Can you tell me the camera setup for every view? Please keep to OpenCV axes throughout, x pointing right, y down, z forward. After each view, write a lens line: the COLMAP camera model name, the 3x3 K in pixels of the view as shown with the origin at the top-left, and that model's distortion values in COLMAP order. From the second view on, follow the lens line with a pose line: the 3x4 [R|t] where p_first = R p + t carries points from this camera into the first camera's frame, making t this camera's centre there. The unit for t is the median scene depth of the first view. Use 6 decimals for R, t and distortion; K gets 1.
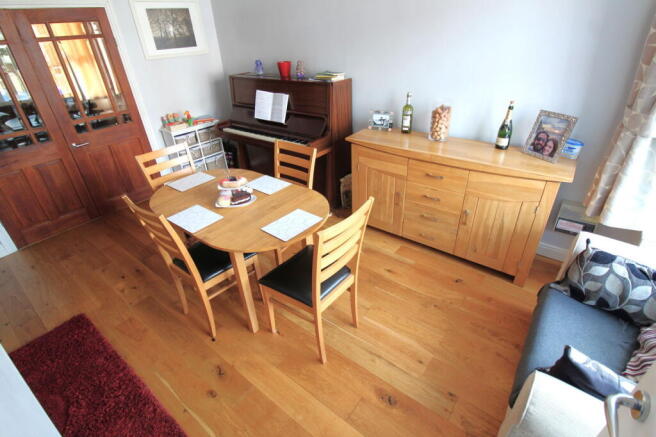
lens RADIAL K [[328.9, 0, 328.0], [0, 328.9, 218.5], [0, 0, 1]] dist [-0.000729, -0.000056]
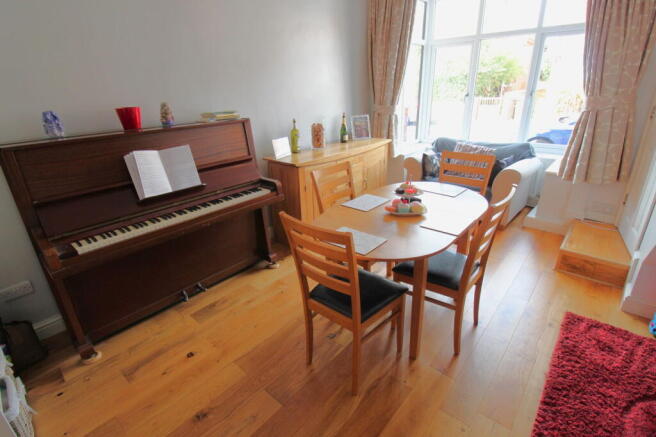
lens RADIAL K [[328.9, 0, 328.0], [0, 328.9, 218.5], [0, 0, 1]] dist [-0.000729, -0.000056]
pose [[0.035442, -0.331607, 0.942752, -0.802122], [0.533125, 0.804178, 0.262822, -0.267519], [-0.845294, 0.493290, 0.205290, 0.652752]]
